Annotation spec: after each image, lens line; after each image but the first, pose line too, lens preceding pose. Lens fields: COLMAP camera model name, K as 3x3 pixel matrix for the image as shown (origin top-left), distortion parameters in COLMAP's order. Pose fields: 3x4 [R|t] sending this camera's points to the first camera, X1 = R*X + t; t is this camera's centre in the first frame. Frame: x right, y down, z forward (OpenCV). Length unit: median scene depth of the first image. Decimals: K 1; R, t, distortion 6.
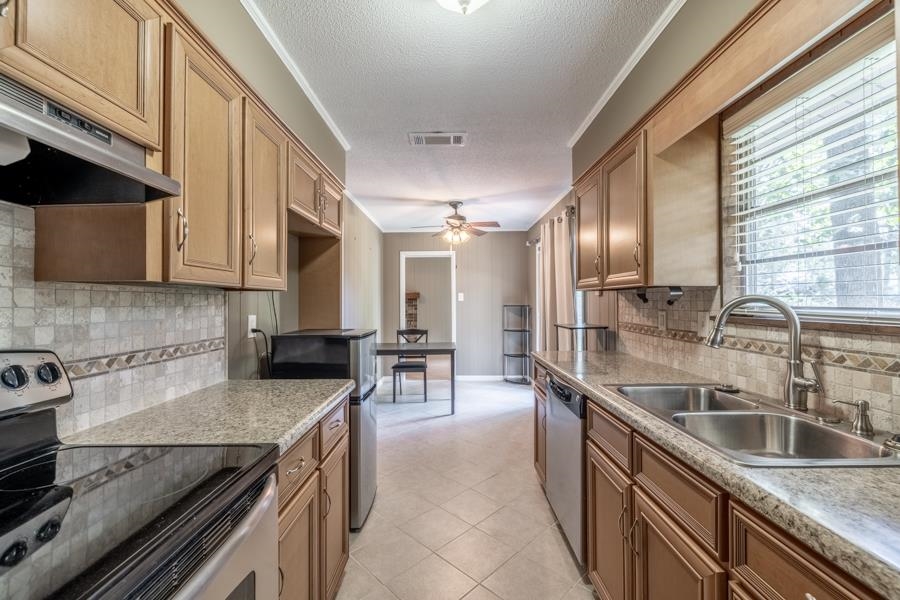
lens RADIAL K [[376.0, 0, 447.0], [0, 376.0, 300.4], [0, 0, 1]] dist [-0.002854, -0.001204]
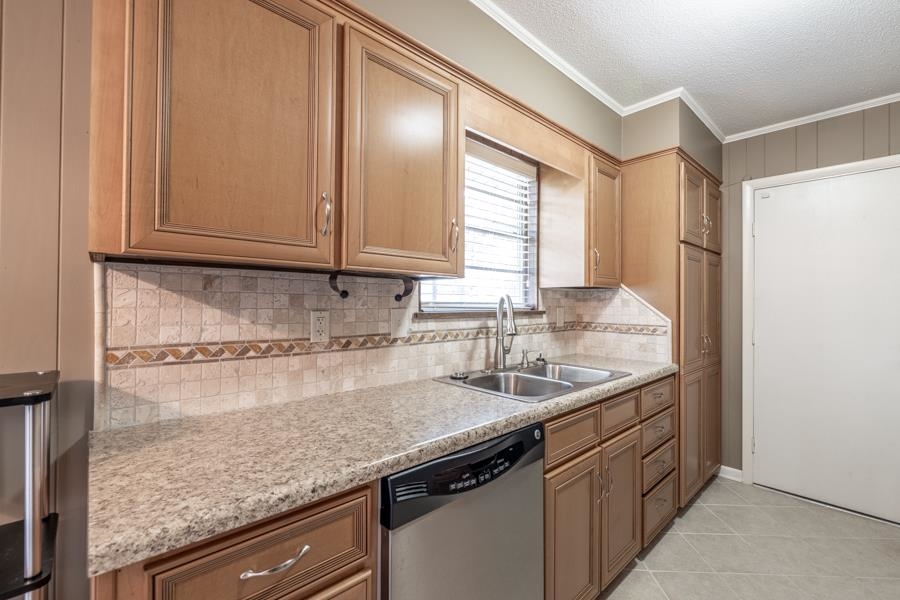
lens RADIAL K [[376.0, 0, 435.0], [0, 376.0, 295.9], [0, 0, 1]] dist [-0.002854, -0.001204]
pose [[-0.670577, 0.013600, 0.741716, -0.041285], [-0.006601, 0.999683, -0.024299, 0.023808], [-0.741811, -0.021190, -0.670274, 1.834034]]
